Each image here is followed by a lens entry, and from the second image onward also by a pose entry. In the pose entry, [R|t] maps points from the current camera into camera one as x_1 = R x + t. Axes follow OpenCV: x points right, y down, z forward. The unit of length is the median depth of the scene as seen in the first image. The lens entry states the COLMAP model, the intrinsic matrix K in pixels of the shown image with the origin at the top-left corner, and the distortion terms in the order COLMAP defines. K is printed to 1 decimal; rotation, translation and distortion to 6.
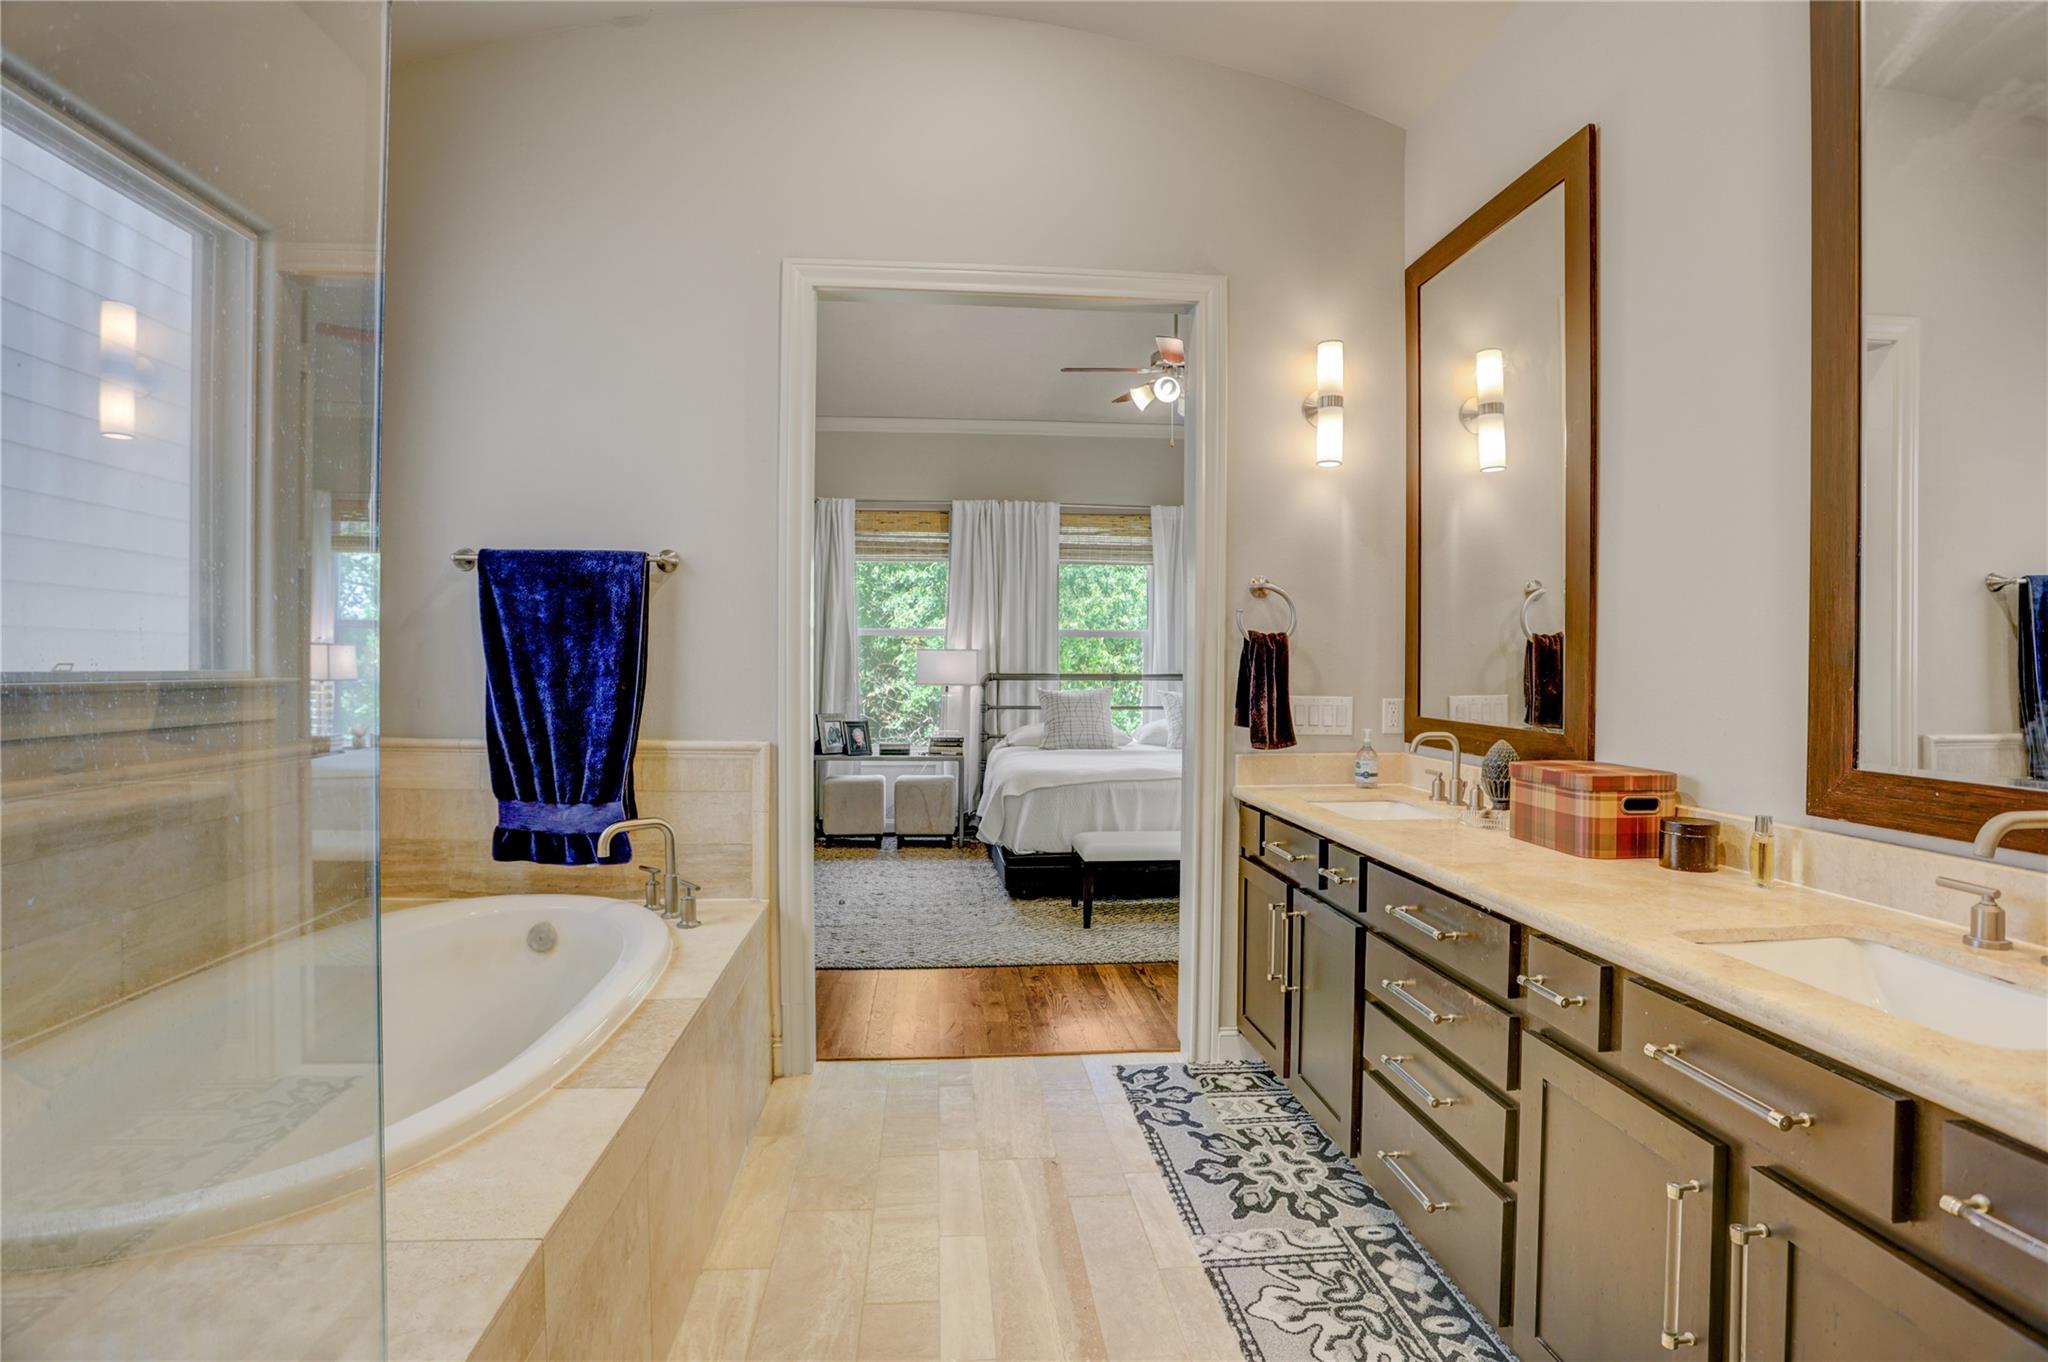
lens RADIAL K [[1007.9, 0, 1032.0], [0, 1007.9, 676.4], [0, 0, 1]] dist [-0.049609, 0.001139]
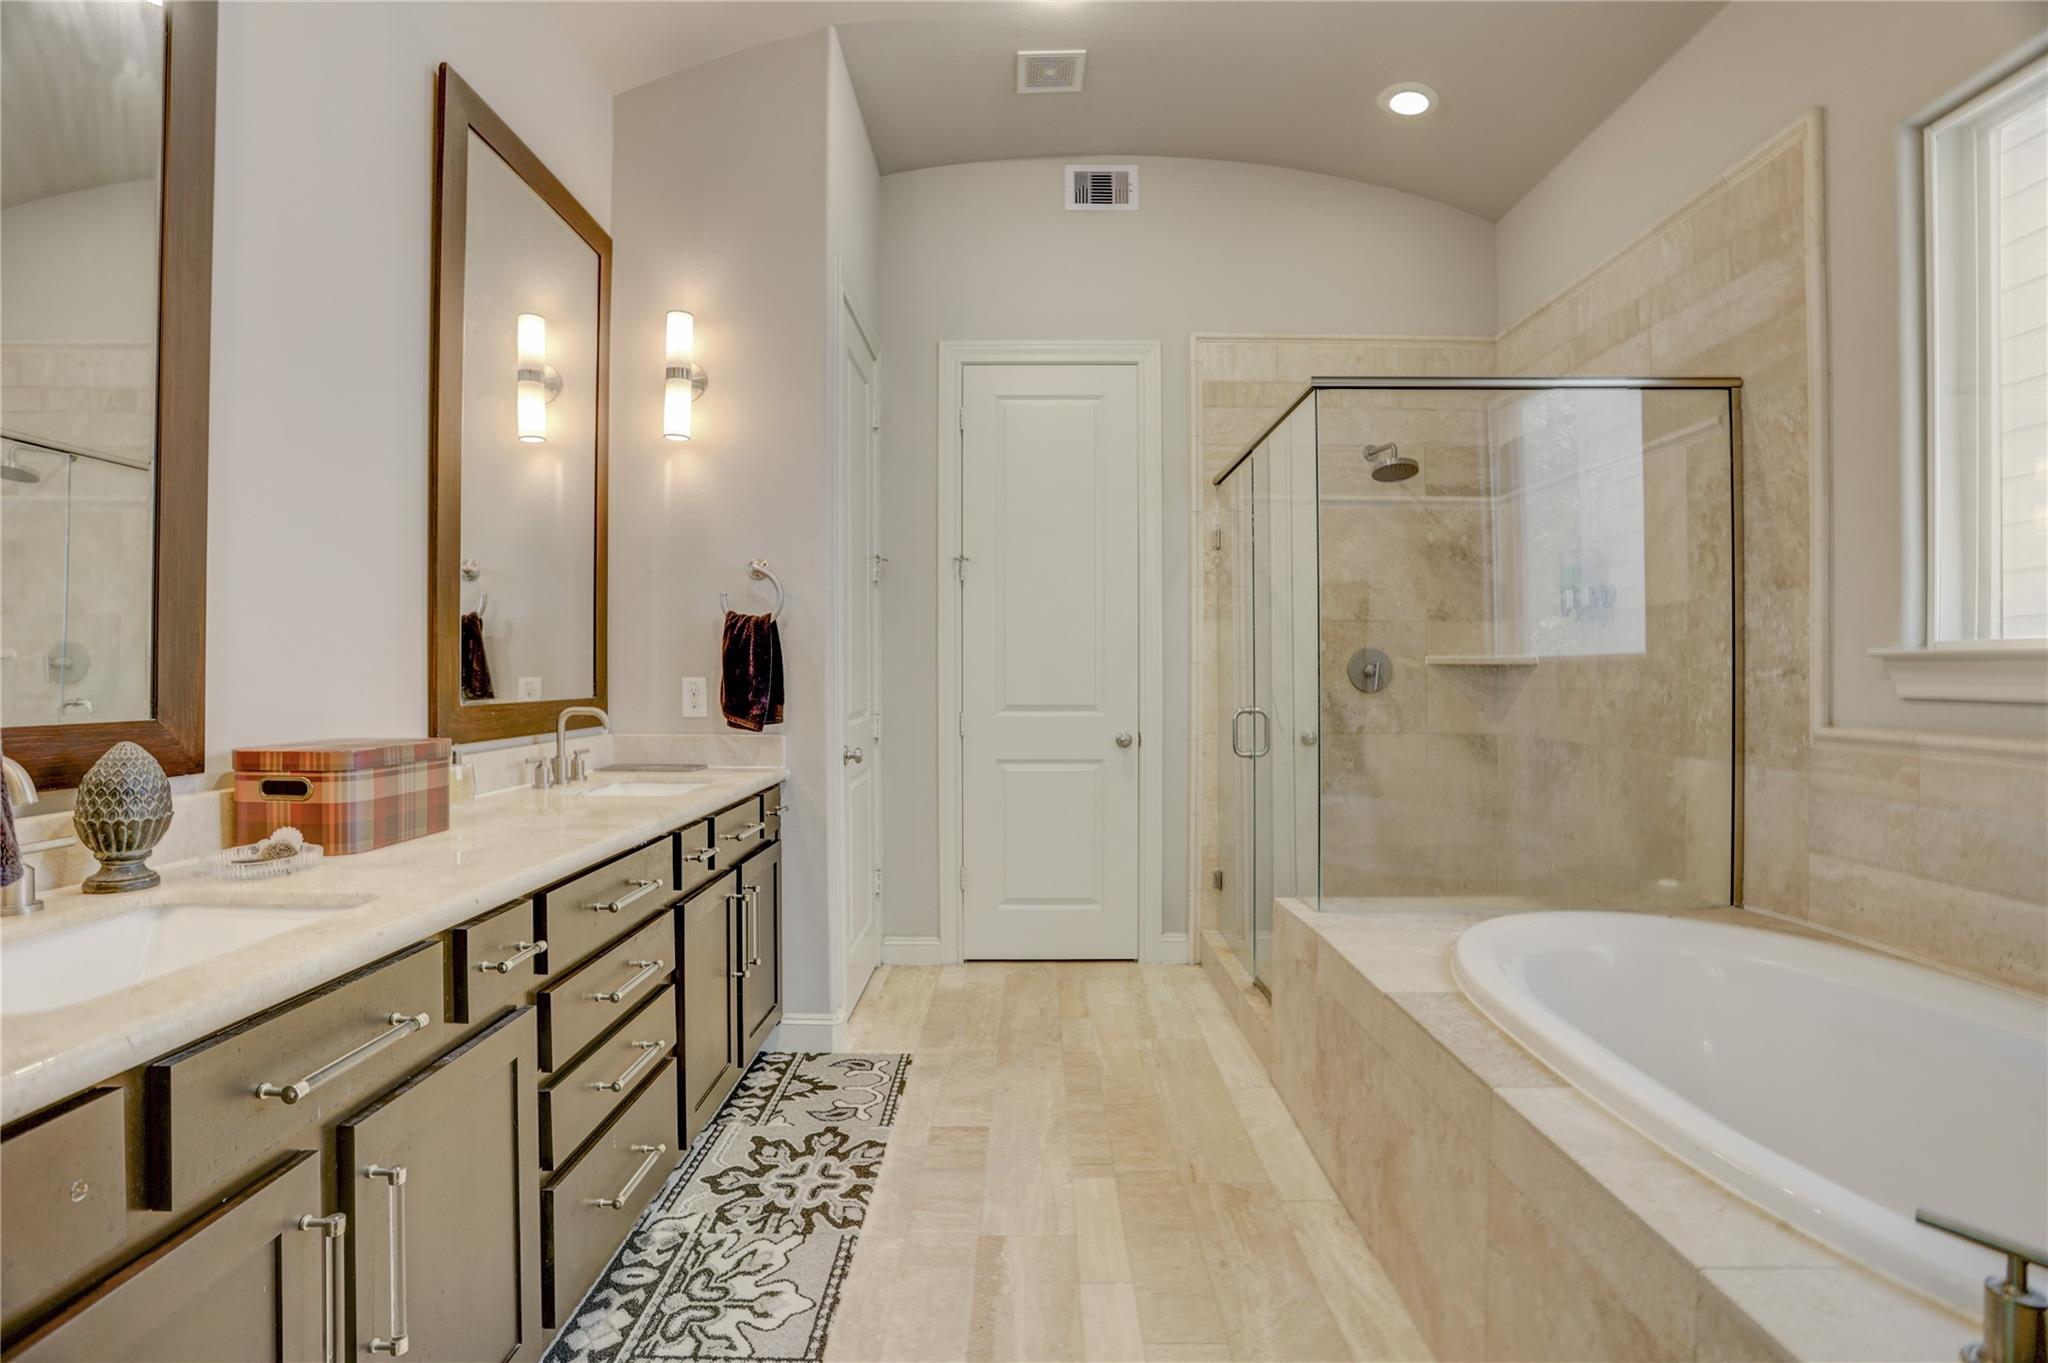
lens RADIAL K [[1007.9, 0, 1022.9], [0, 1007.9, 674.8], [0, 0, 1]] dist [-0.049609, 0.001139]
pose [[-0.994116, -0.004215, 0.108237, -0.052932], [-0.002941, 0.999925, 0.011925, 0.017436], [-0.108279, 0.011536, -0.994054, 1.246331]]
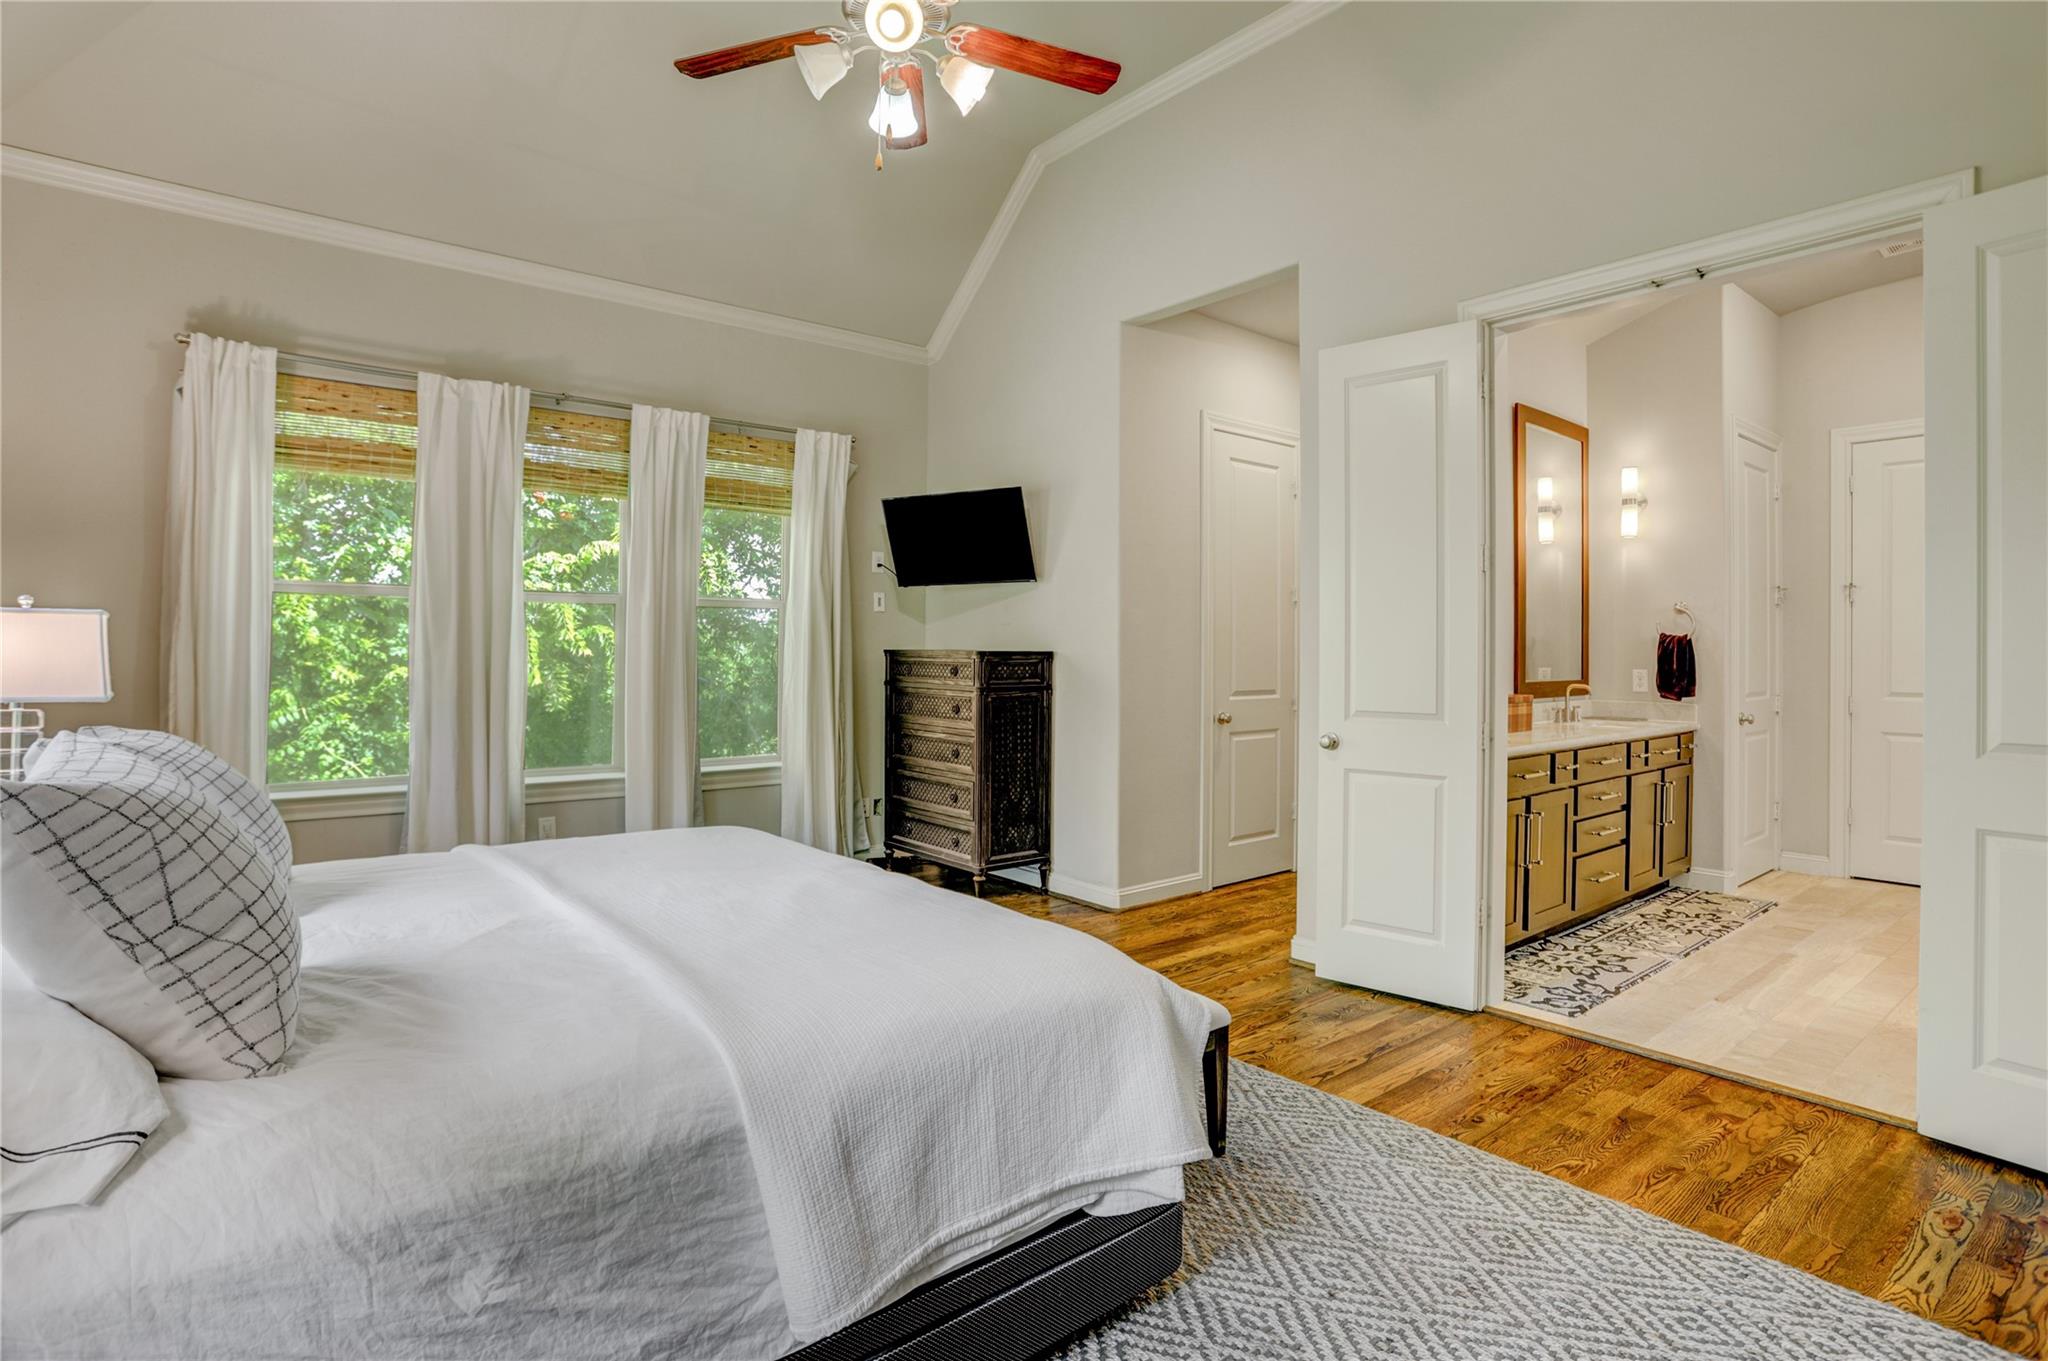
lens RADIAL K [[1007.9, 0, 993.8], [0, 1007.9, 647.0], [0, 0, 1]] dist [-0.049609, 0.001139]
pose [[-0.531770, -0.006579, 0.846863, -0.518507], [-0.000595, 0.999972, 0.007395, -0.021848], [-0.846889, 0.003429, -0.531759, 2.247428]]
